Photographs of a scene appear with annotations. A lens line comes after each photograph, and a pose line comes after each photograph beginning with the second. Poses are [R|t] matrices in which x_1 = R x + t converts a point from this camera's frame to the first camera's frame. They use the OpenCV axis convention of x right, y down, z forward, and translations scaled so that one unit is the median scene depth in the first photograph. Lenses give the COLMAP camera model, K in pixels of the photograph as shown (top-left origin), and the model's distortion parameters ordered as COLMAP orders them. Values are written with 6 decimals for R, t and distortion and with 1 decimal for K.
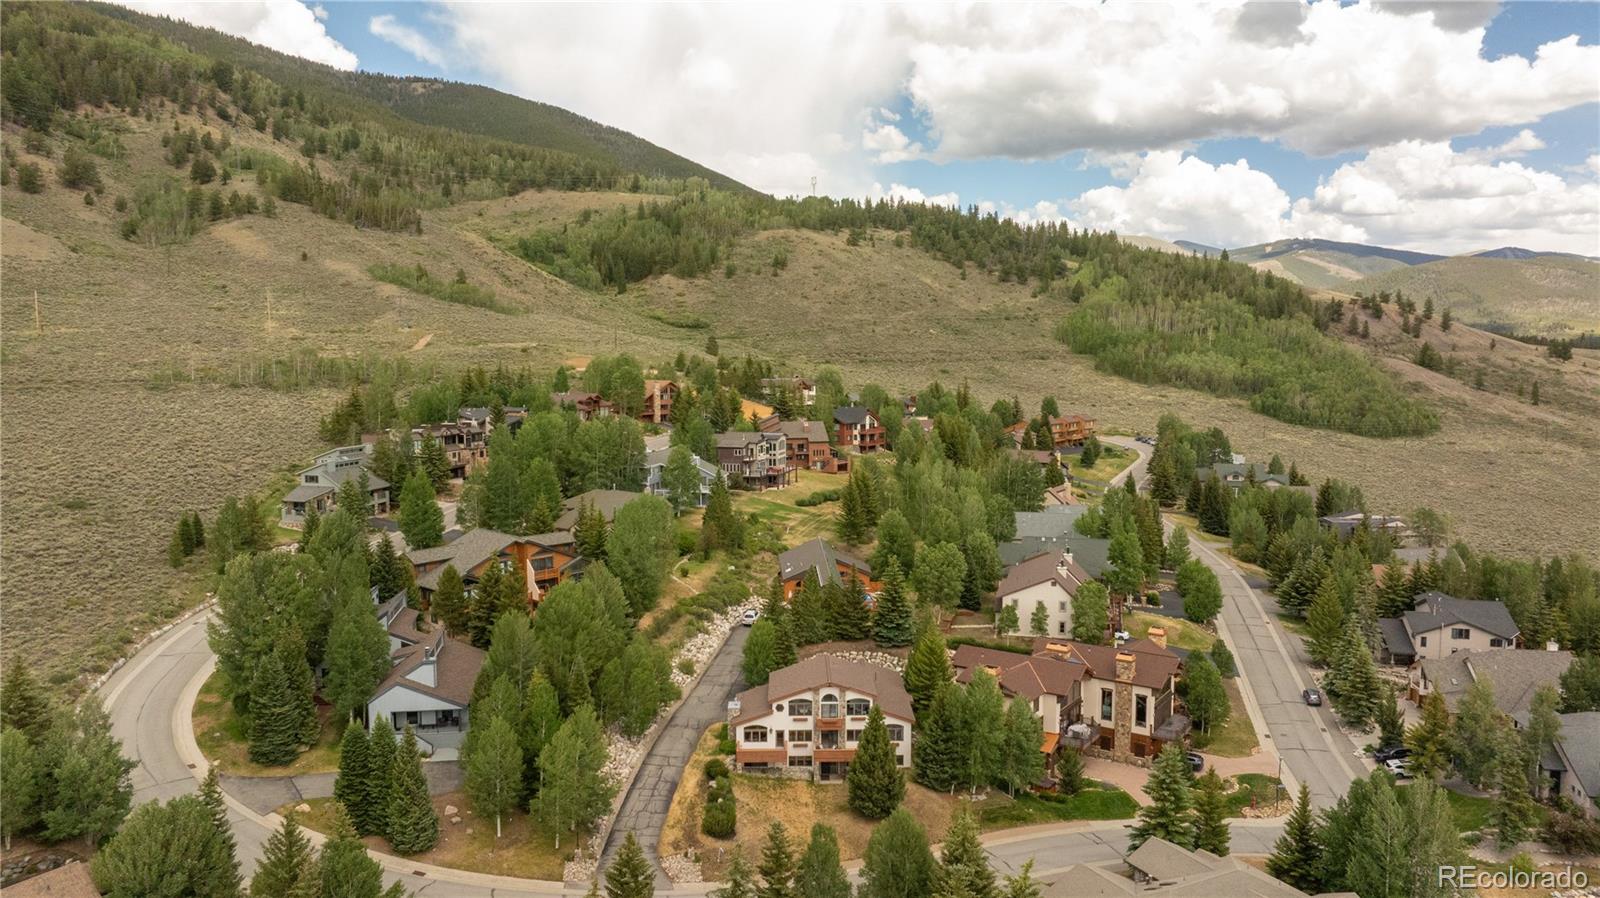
lens RADIAL K [[1136.7, 0, 791.8], [0, 1136.7, 448.4], [0, 0, 1]] dist [-0.042436, 0.043228]
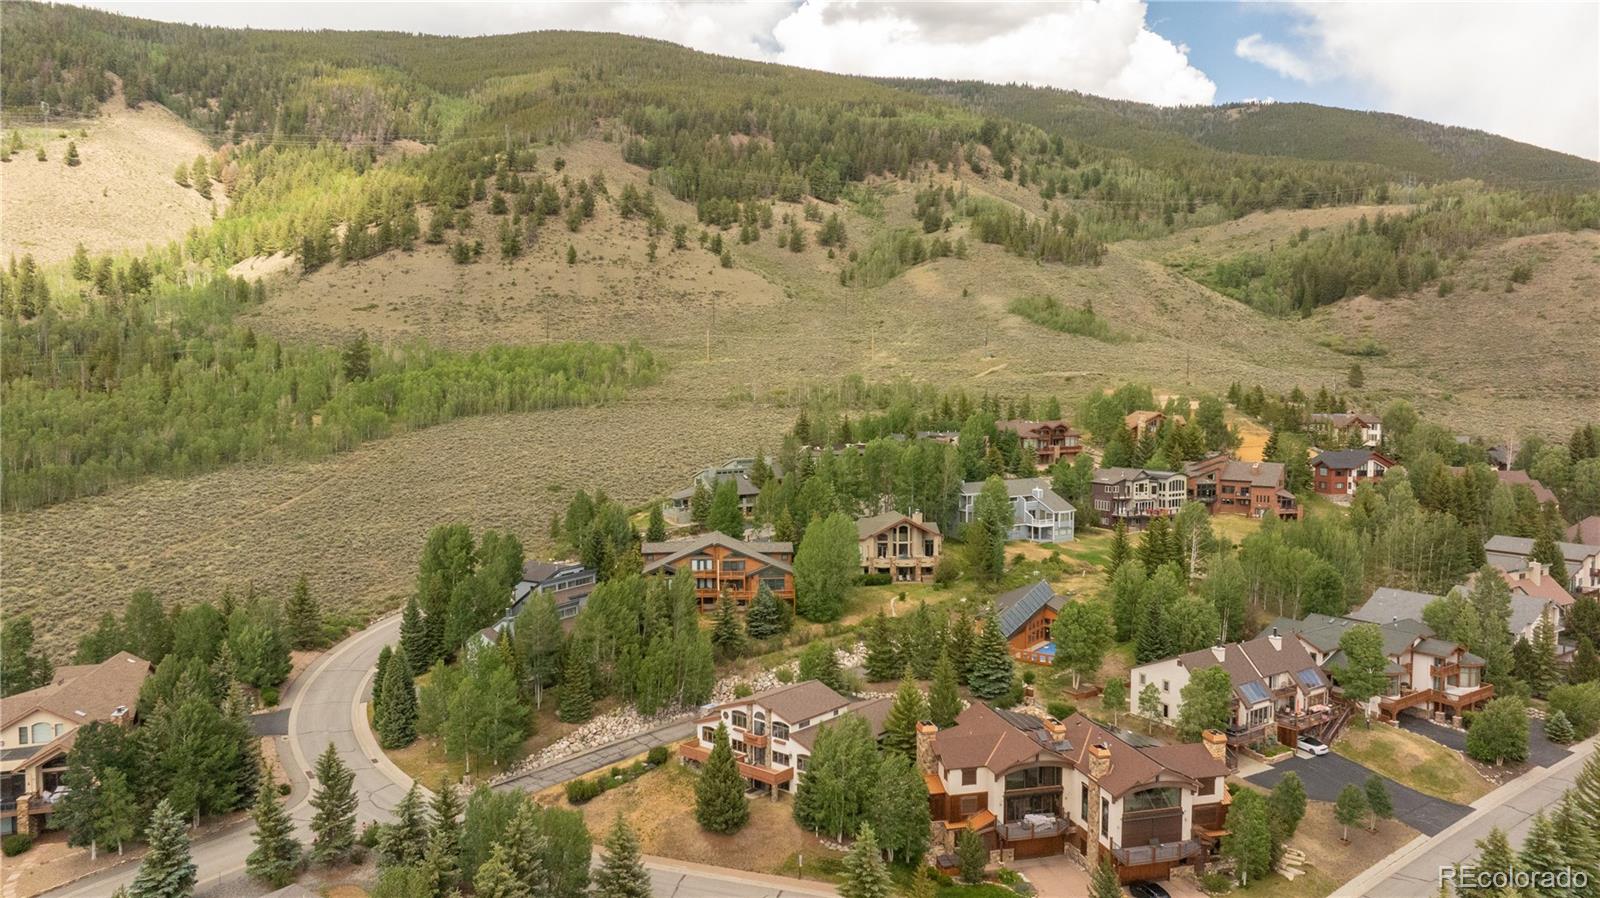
lens RADIAL K [[1136.7, 0, 791.8], [0, 1136.7, 448.4], [0, 0, 1]] dist [-0.042436, 0.043228]
pose [[0.736964, 0.048124, -0.674216, 0.151089], [-0.064604, 0.997911, 0.000613, -0.005259], [0.672837, 0.043105, 0.738534, 0.050047]]
